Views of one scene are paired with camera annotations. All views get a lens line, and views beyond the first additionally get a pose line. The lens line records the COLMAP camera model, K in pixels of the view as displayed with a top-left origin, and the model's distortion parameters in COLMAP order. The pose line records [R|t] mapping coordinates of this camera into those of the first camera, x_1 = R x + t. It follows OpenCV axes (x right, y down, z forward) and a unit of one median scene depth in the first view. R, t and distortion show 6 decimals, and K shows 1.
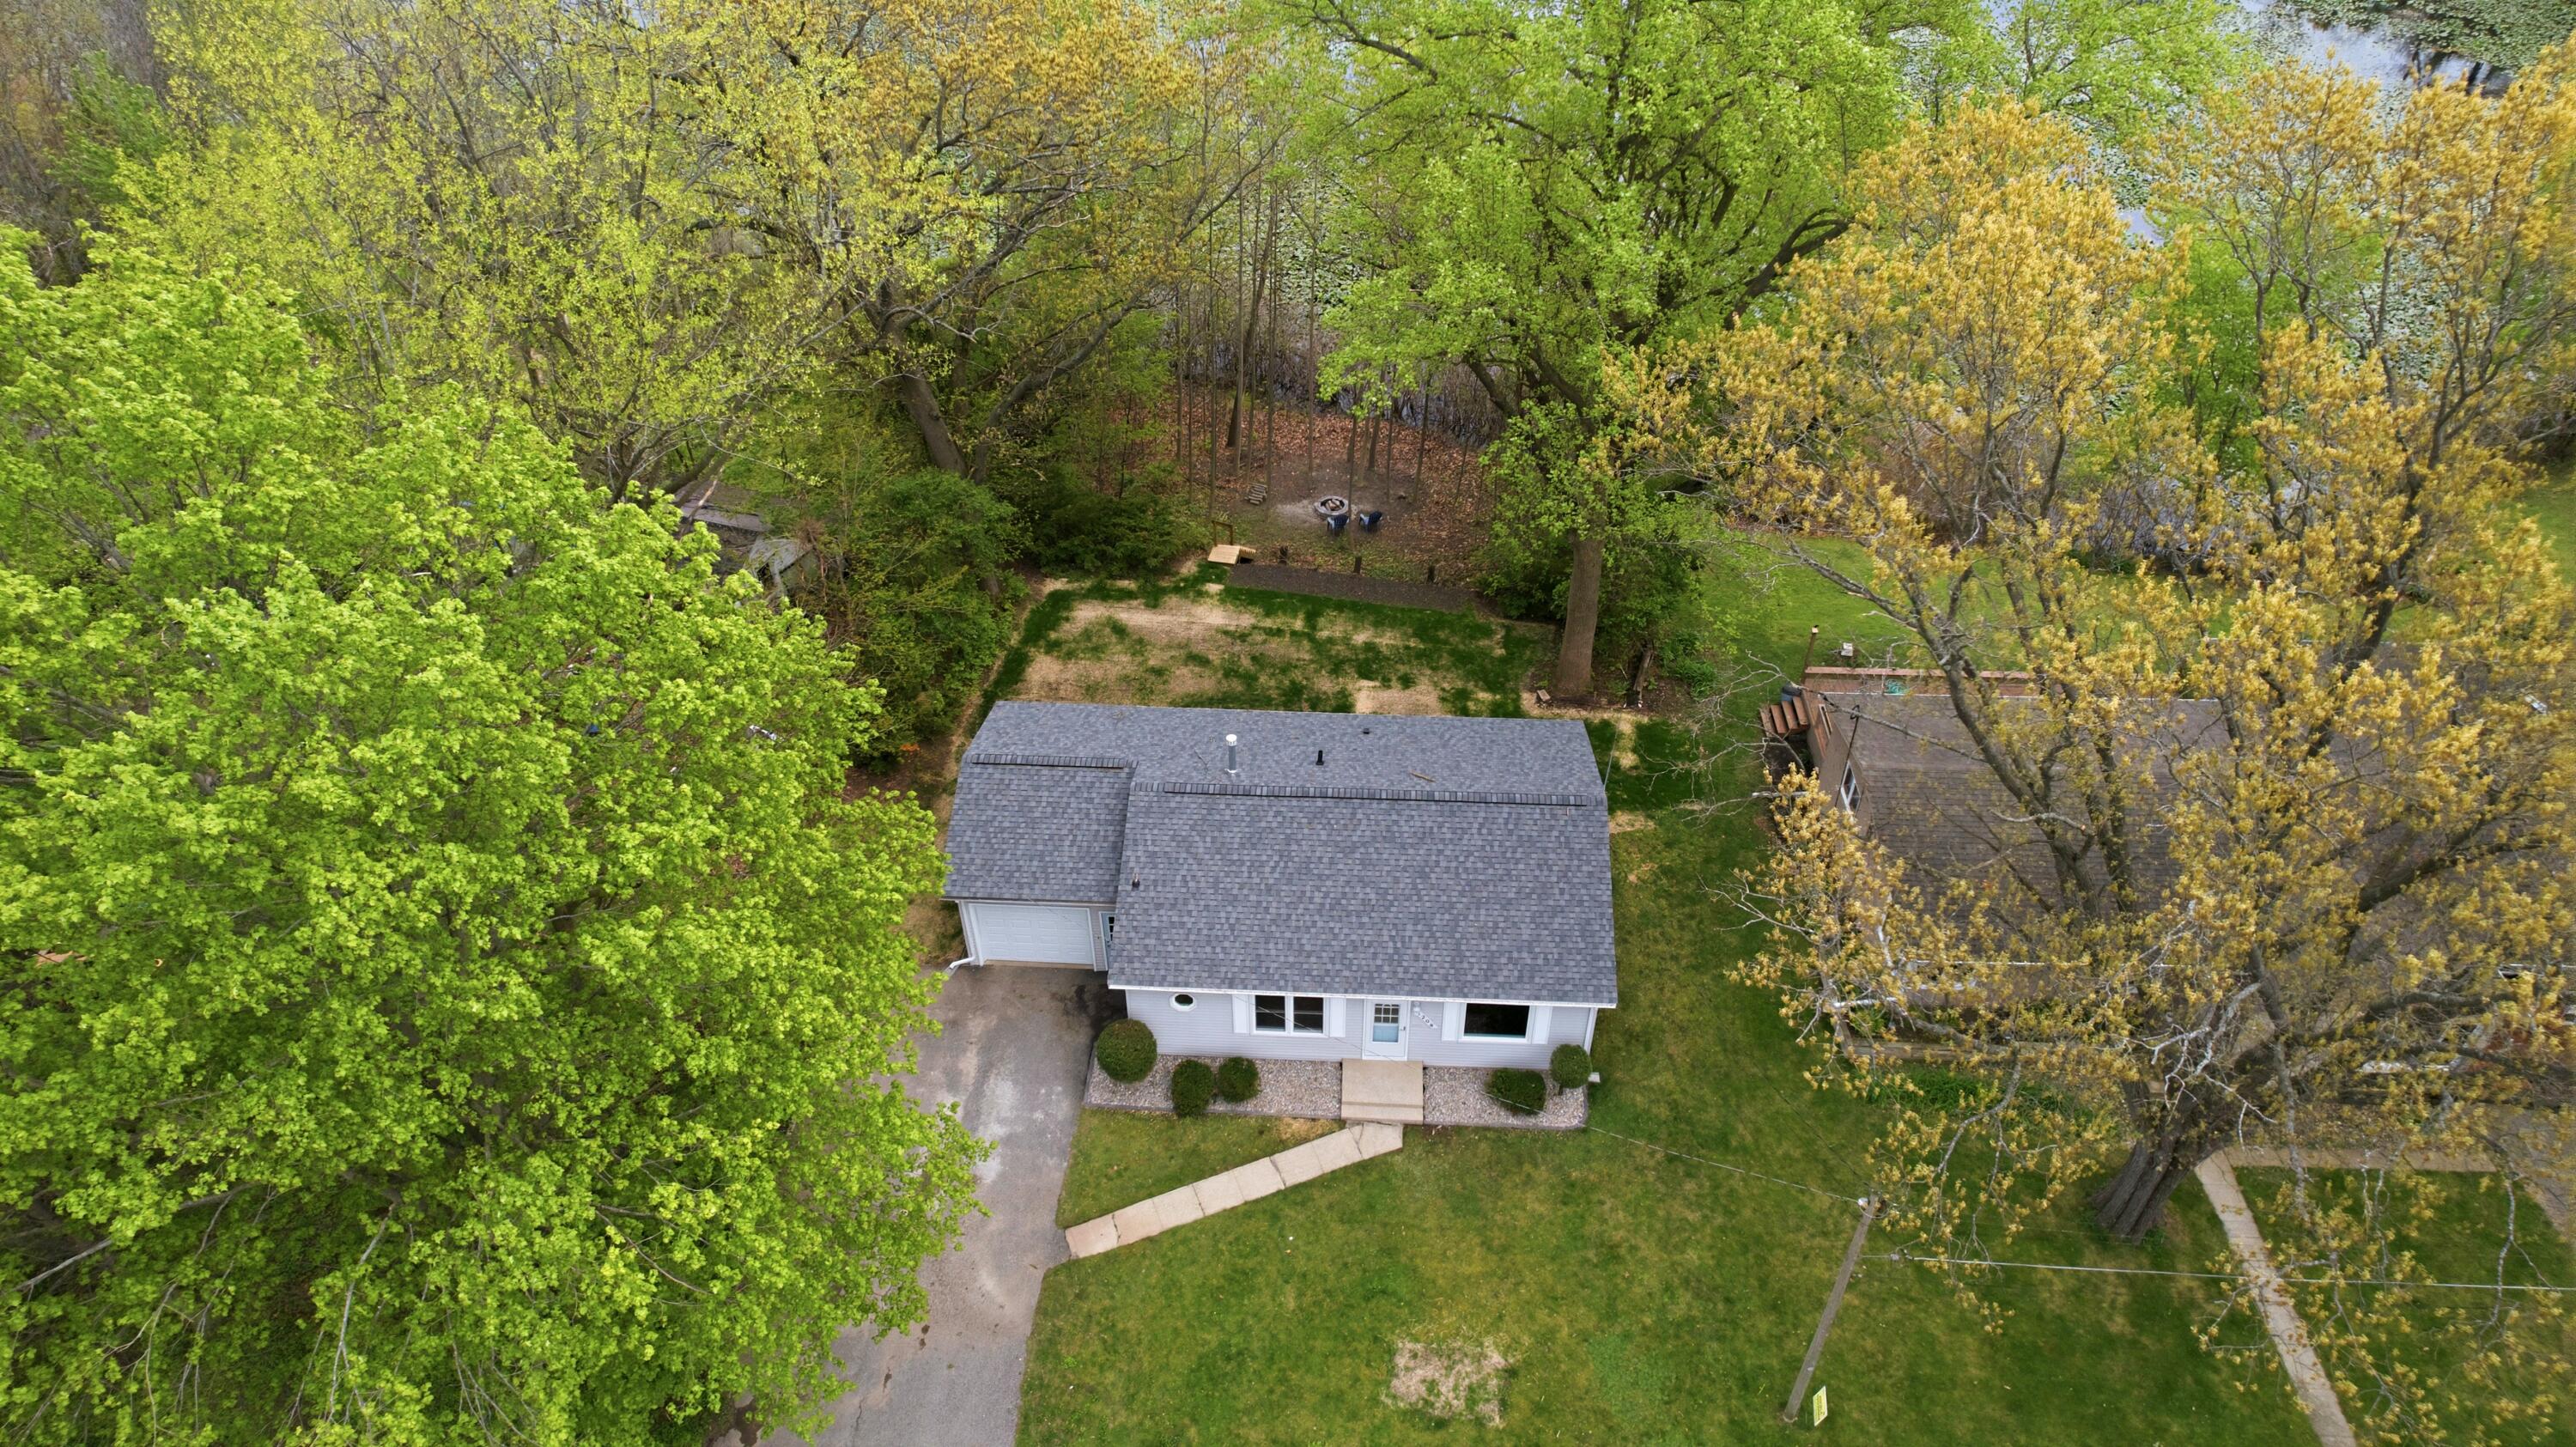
lens RADIAL K [[1675.6, 0, 1280.9], [0, 1675.6, 714.9], [0, 0, 1]] dist [-0.031064, -0.003171]
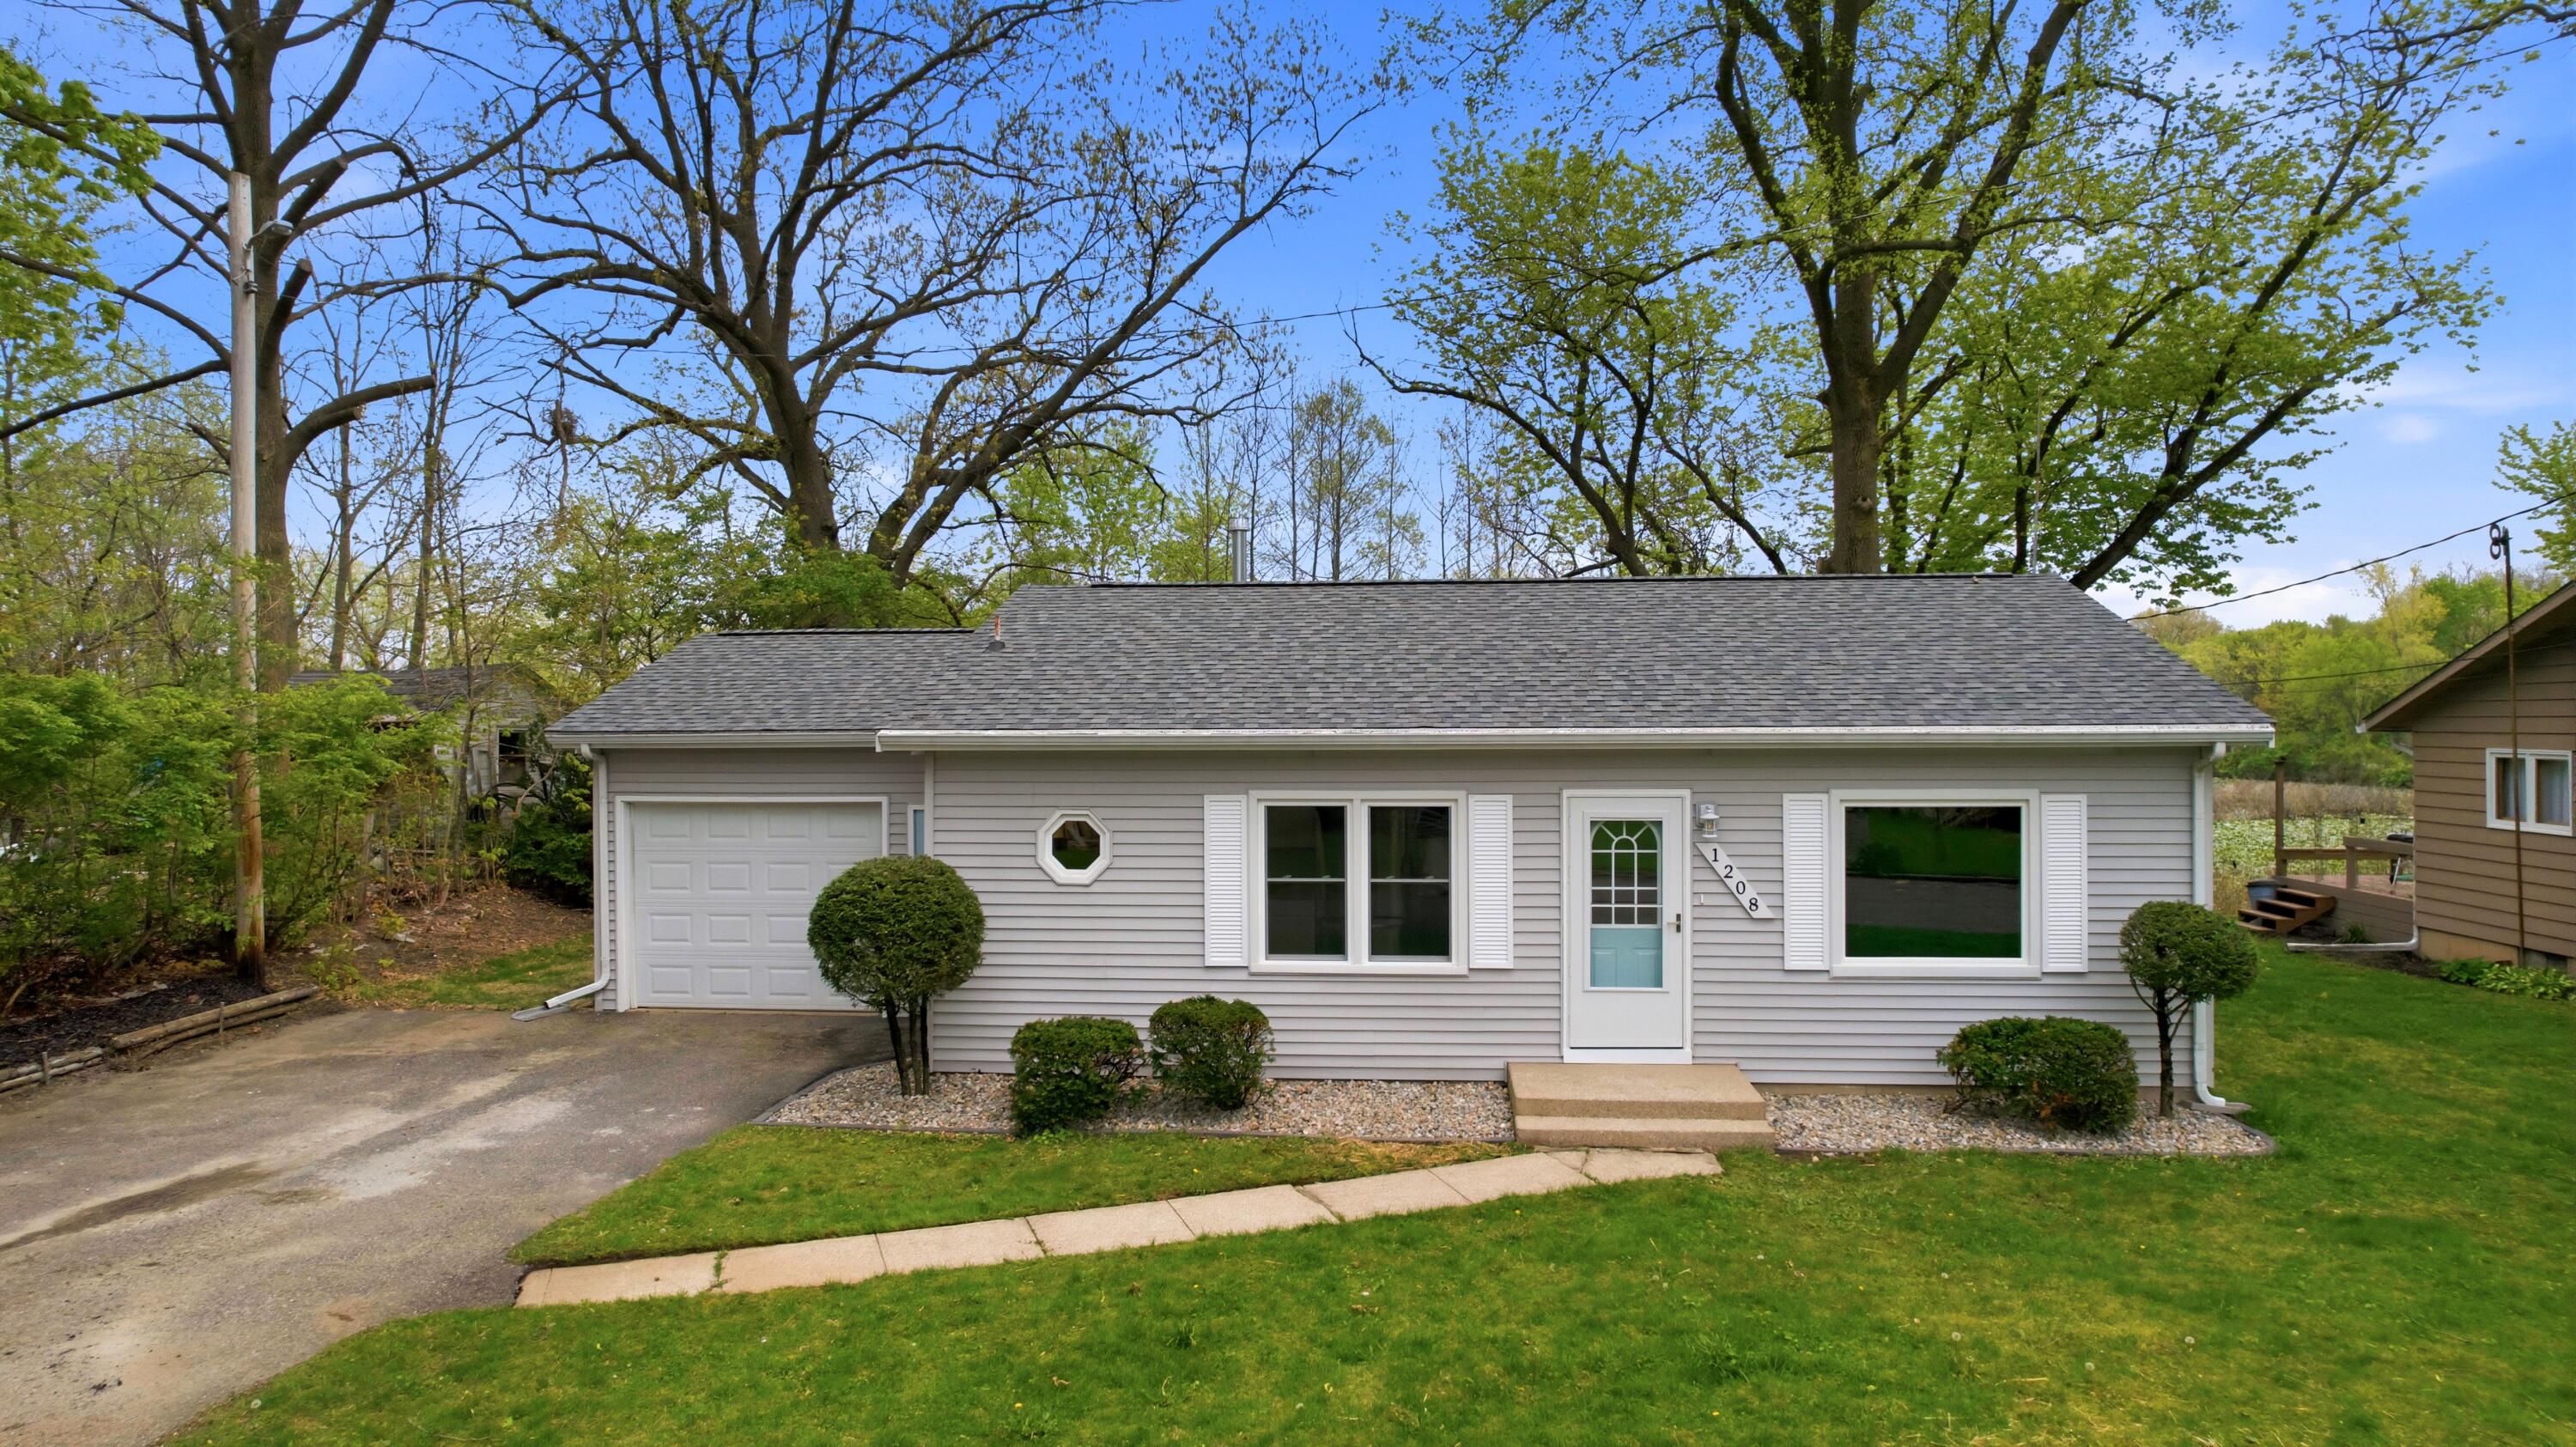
lens RADIAL K [[1649.4, 0, 1296.3], [0, 1649.4, 731.4], [0, 0, 1]] dist [-0.022301, 0.008190]
pose [[0.999518, 0.005106, -0.030616, 0.002408], [-0.023449, 0.770457, -0.637060, 0.381743], [0.020336, 0.637471, 0.770206, 0.695412]]
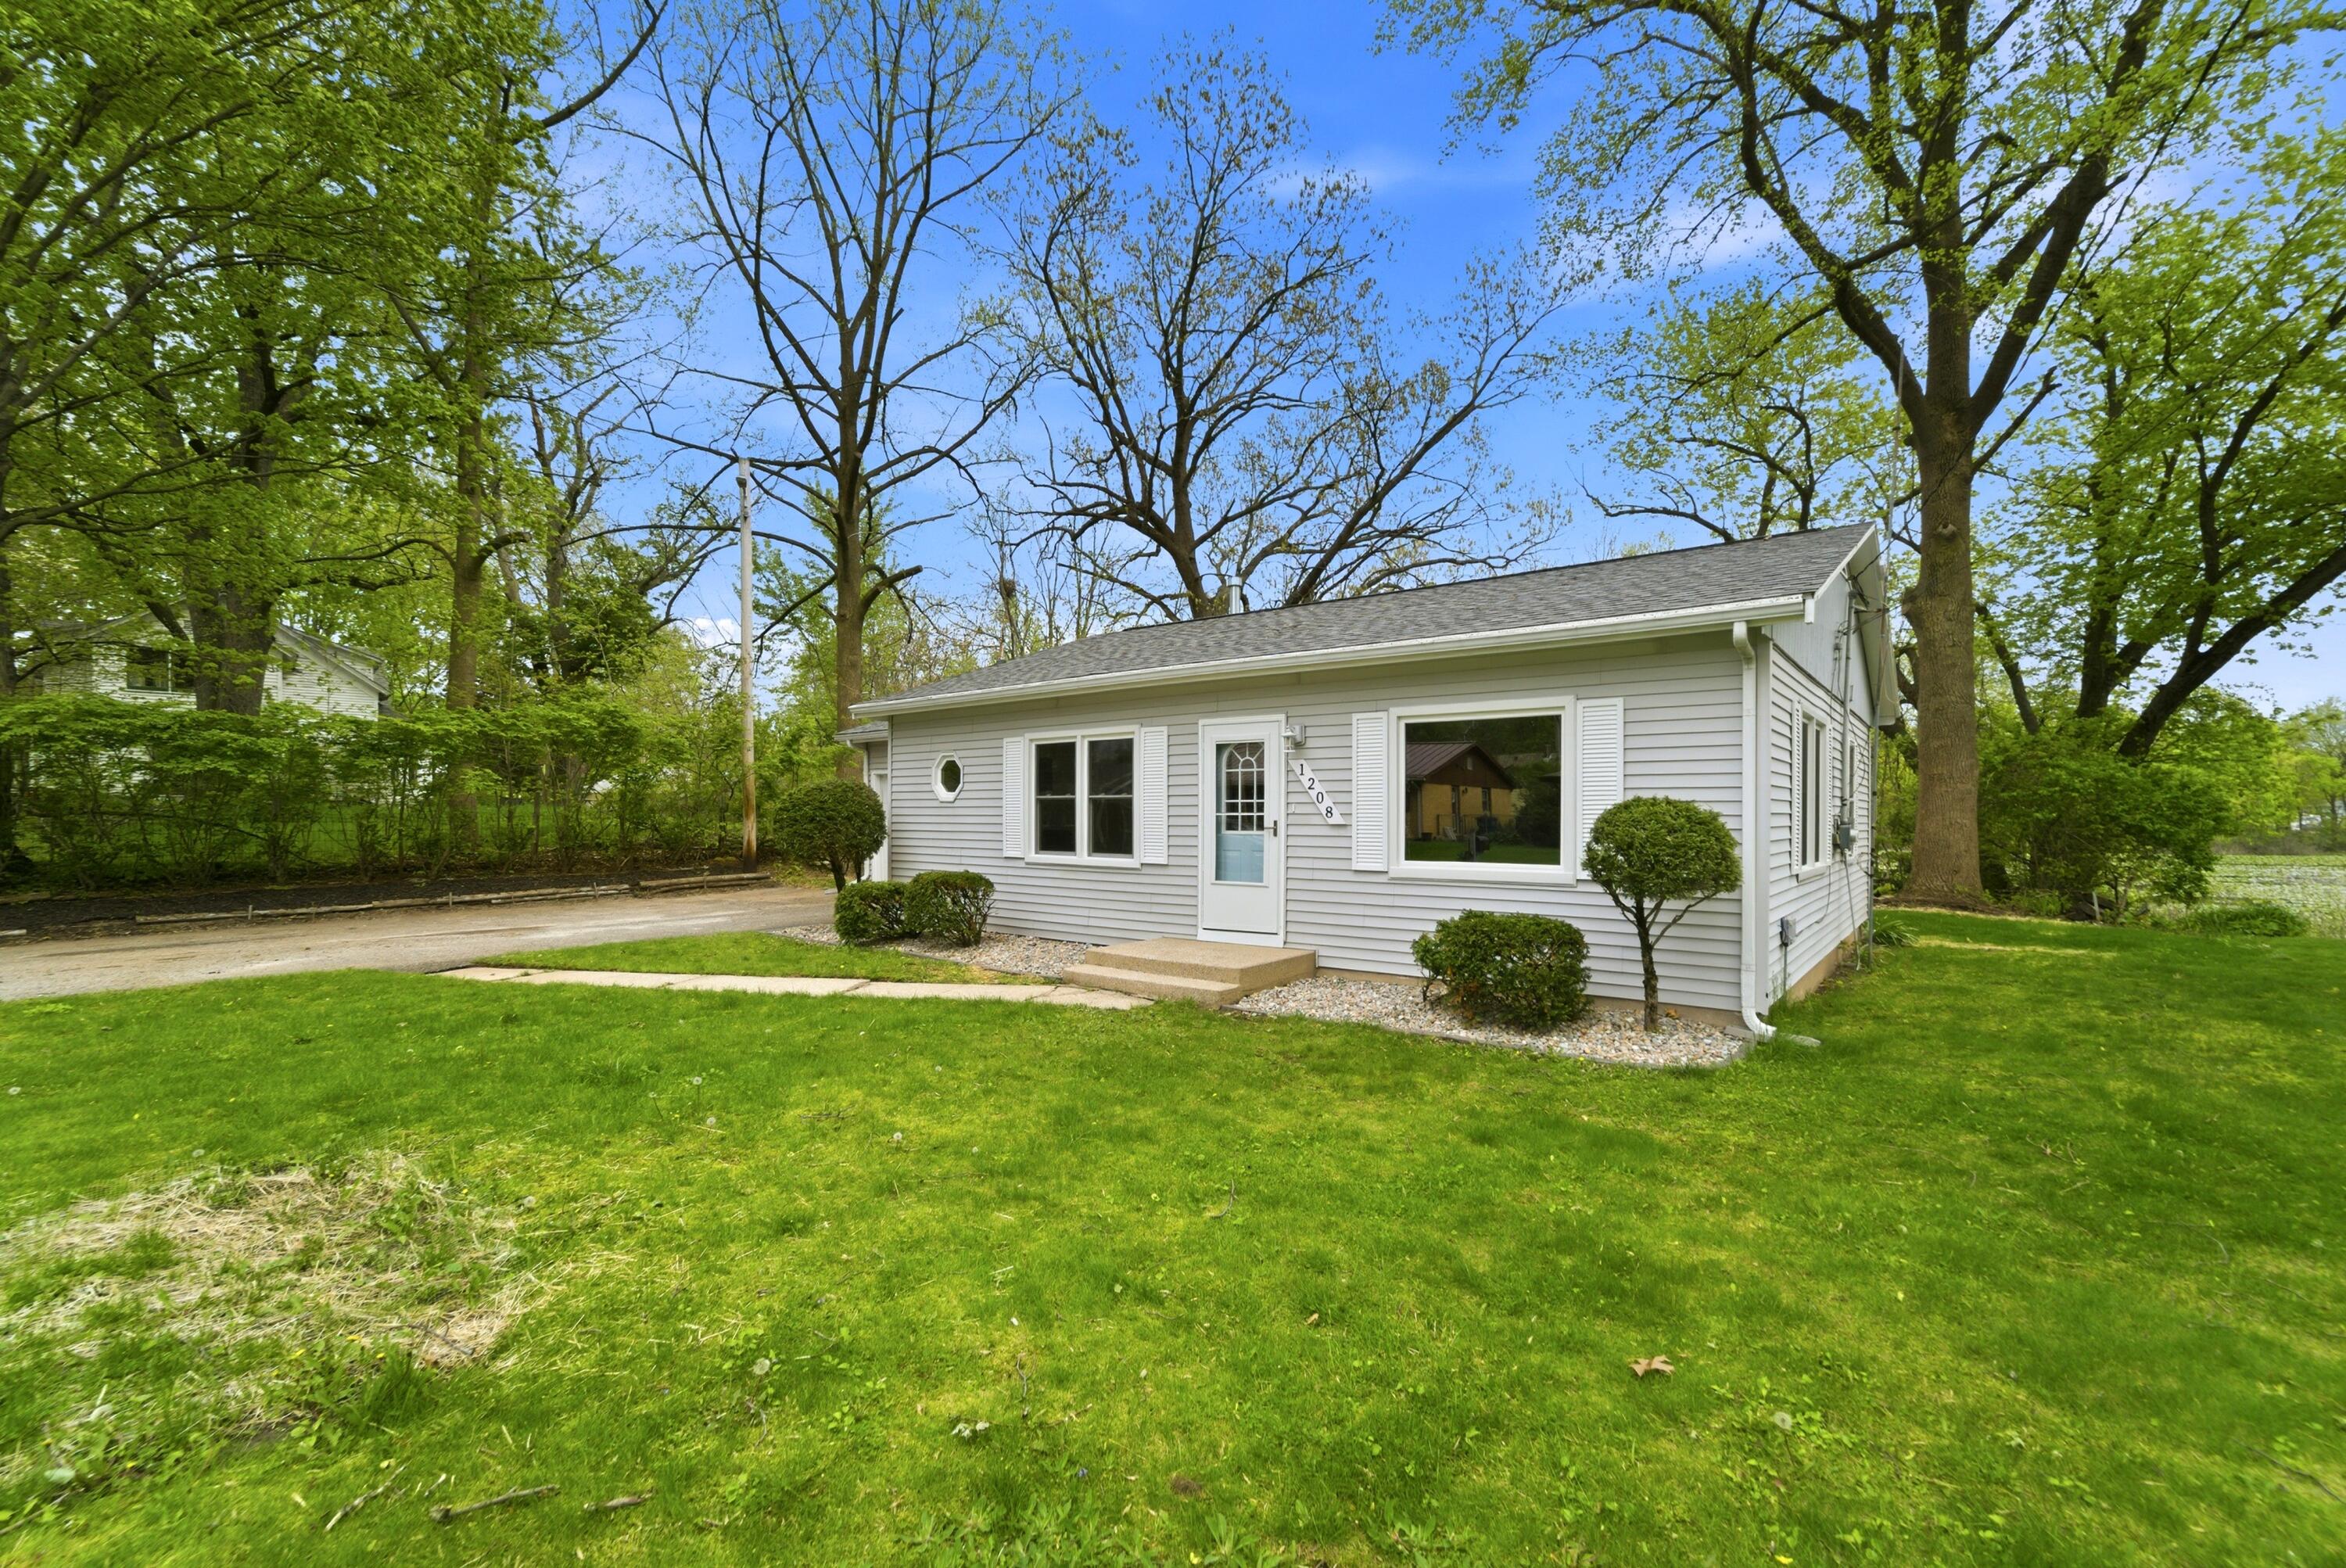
lens RADIAL K [[1013.1, 0, 1187.2], [0, 1013.1, 806.9], [0, 0, 1]] dist [-0.001559, 0.000634]
pose [[0.818799, 0.007792, -0.574027, 0.203884], [-0.379149, 0.758144, -0.530531, 0.327815], [0.431062, 0.652040, 0.623722, 0.821197]]
